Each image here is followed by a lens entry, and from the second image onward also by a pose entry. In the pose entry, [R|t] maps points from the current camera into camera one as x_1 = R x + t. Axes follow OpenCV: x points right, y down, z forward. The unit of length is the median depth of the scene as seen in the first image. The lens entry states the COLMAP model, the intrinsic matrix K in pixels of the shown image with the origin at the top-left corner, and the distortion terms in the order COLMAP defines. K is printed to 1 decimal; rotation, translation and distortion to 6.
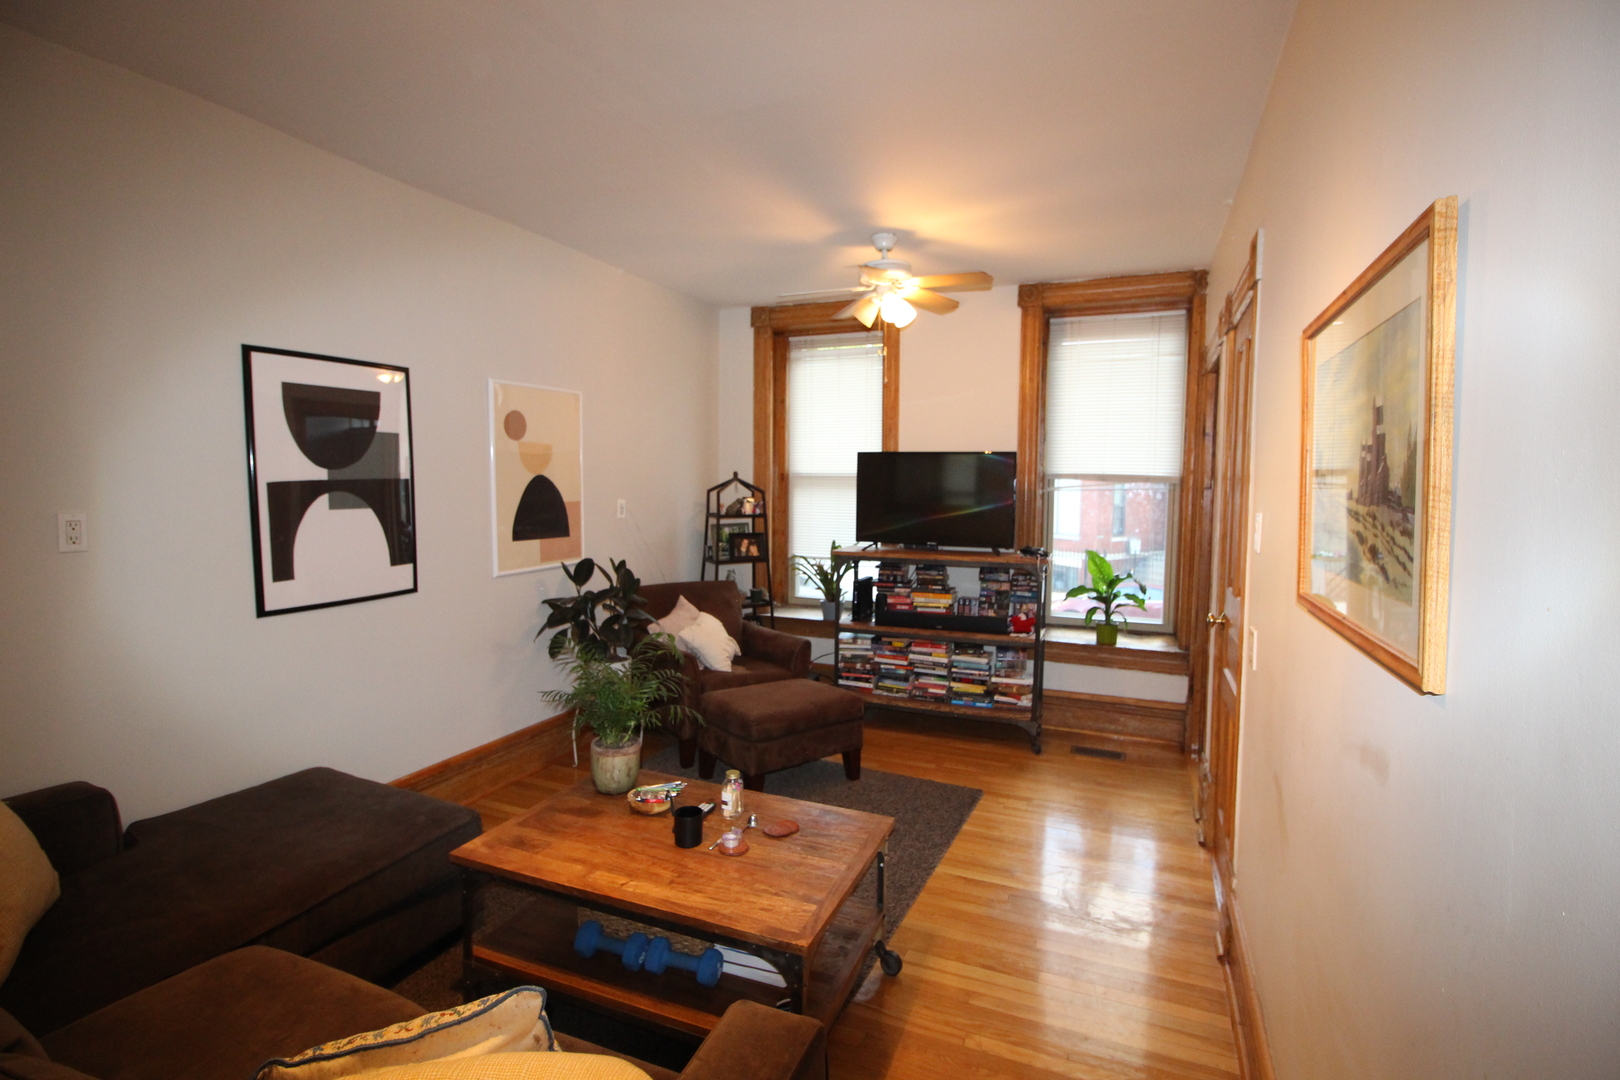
lens RADIAL K [[763.8, 0, 810.8], [0, 763.8, 536.0], [0, 0, 1]] dist [-0.015063, -0.001990]
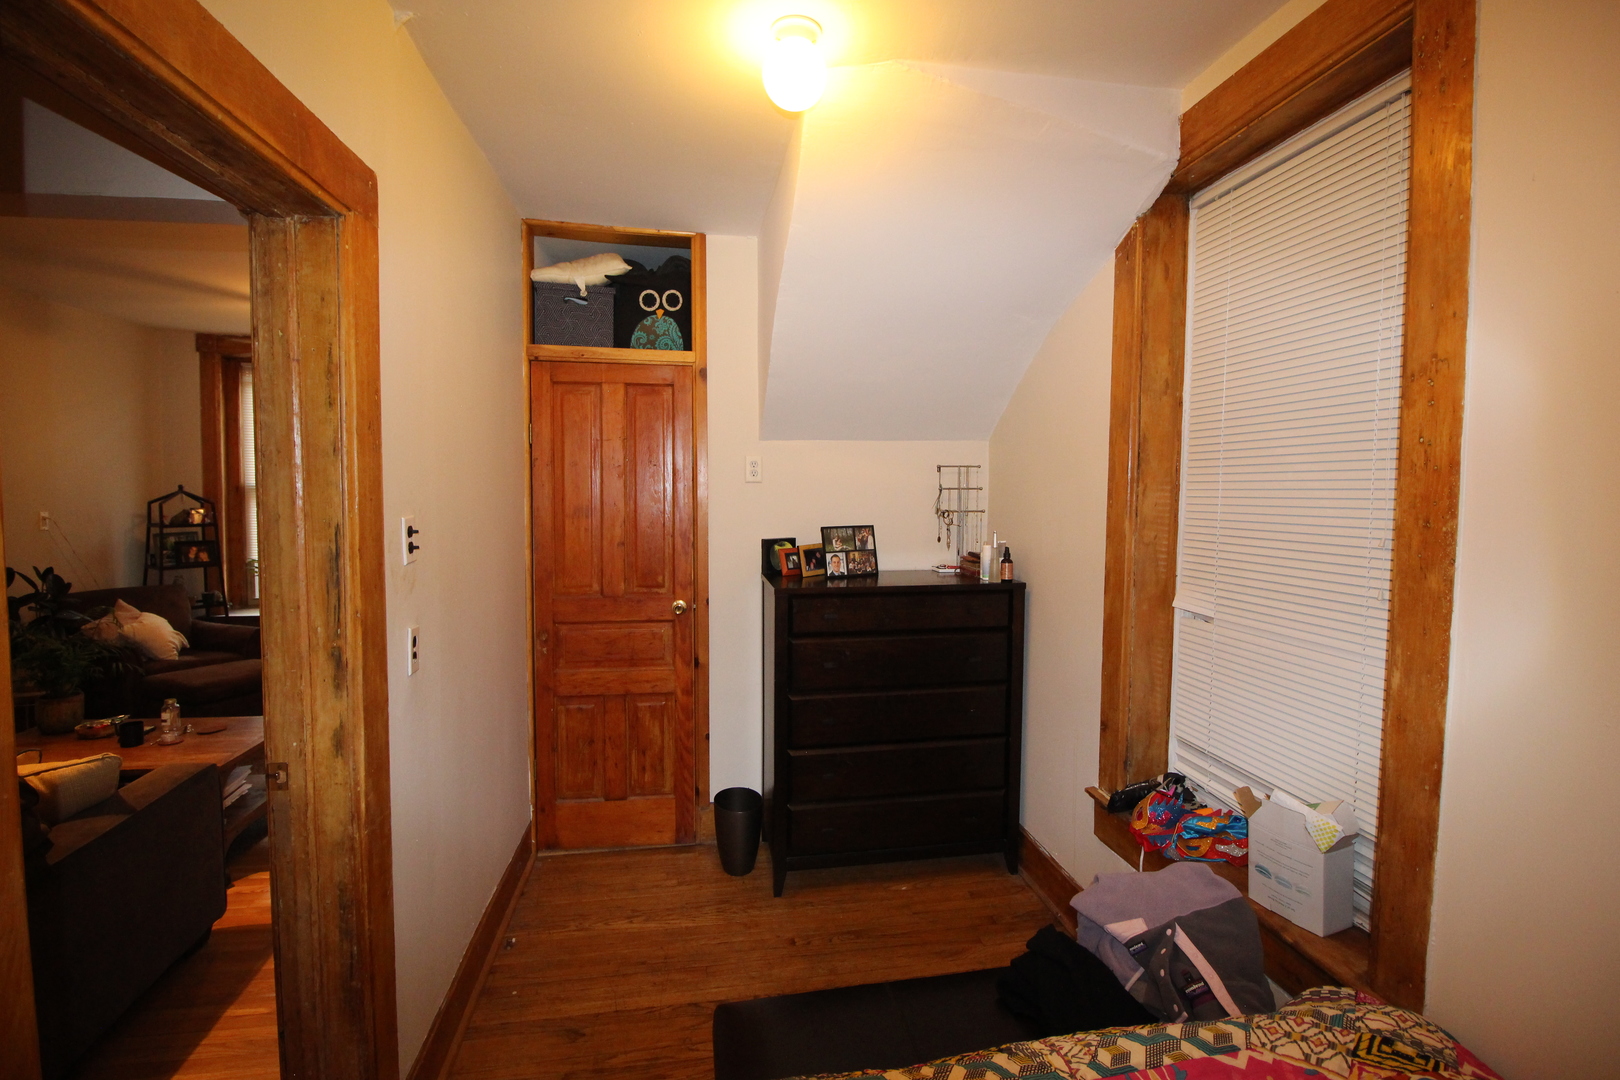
lens RADIAL K [[763.8, 0, 810.0], [0, 763.8, 530.4], [0, 0, 1]] dist [-0.015063, -0.001990]
pose [[0.837303, -0.025370, 0.546150, 0.070577], [0.034179, 0.999398, -0.005976, 0.020082], [-0.545669, 0.023670, 0.837666, -0.436891]]
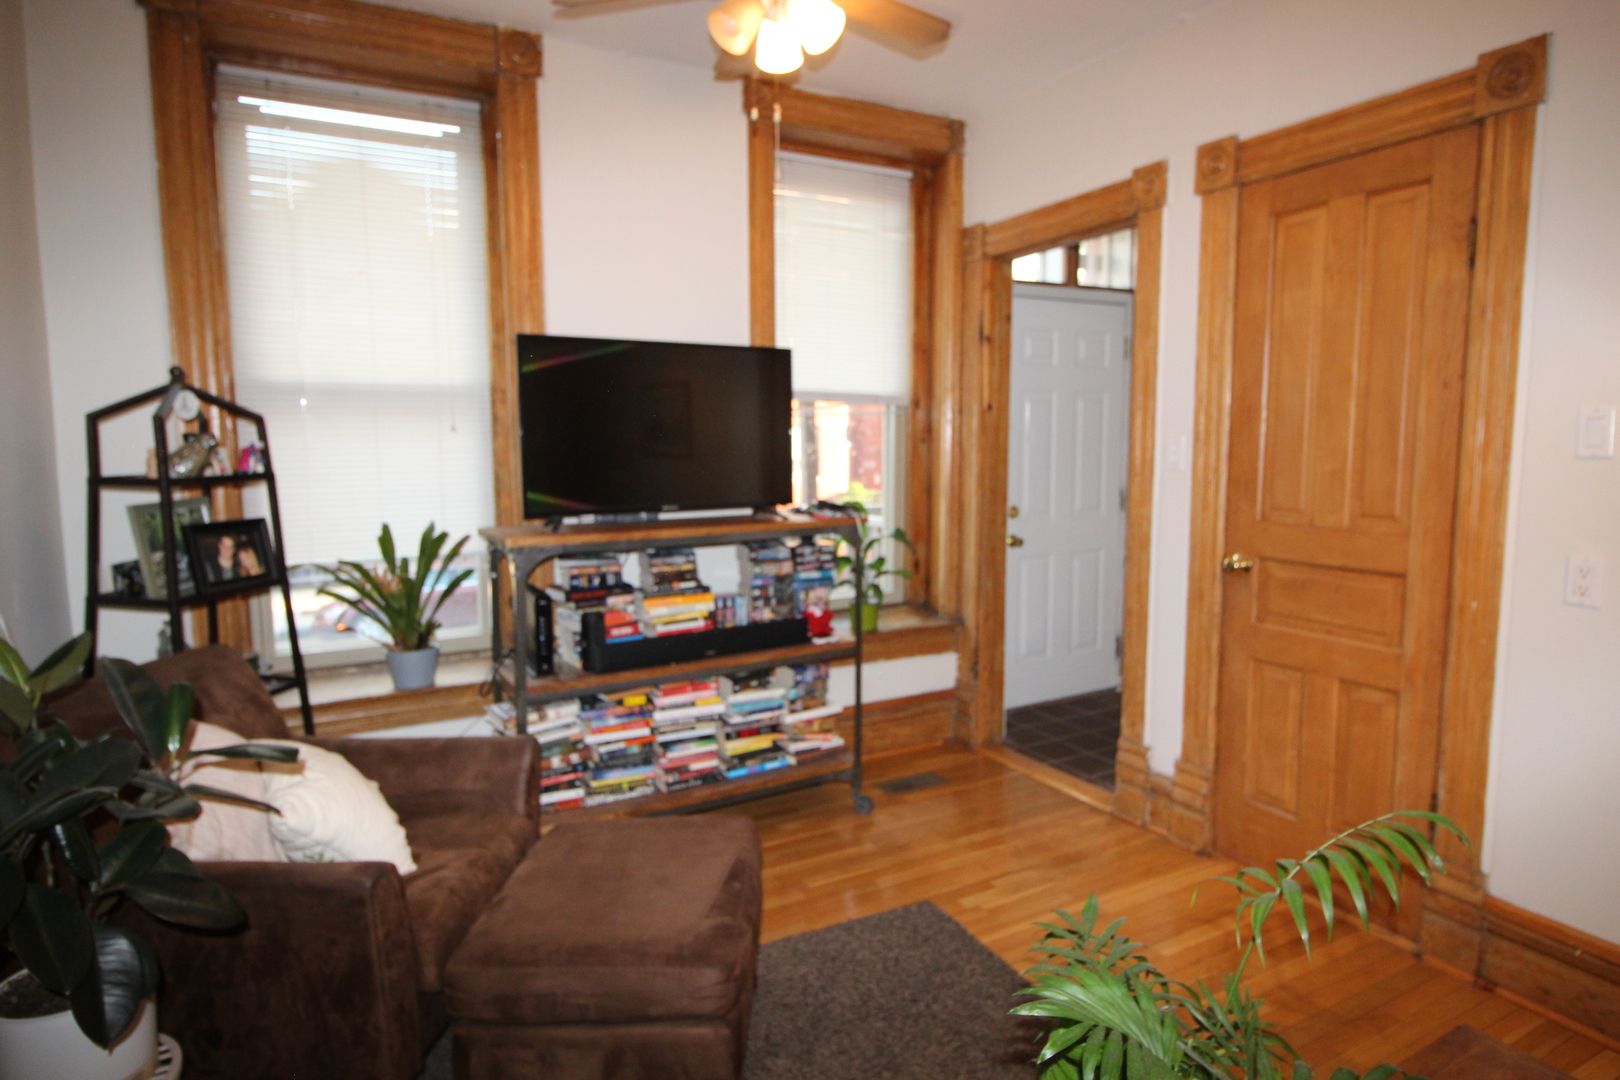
lens RADIAL K [[914.3, 0, 814.2], [0, 914.3, 531.8], [0, 0, 1]] dist [-0.002811, -0.001380]
pose [[0.610649, -0.095176, 0.786161, -0.308972], [0.067987, 0.995387, 0.067698, -0.011107], [-0.788977, 0.012109, 0.614303, 0.517427]]
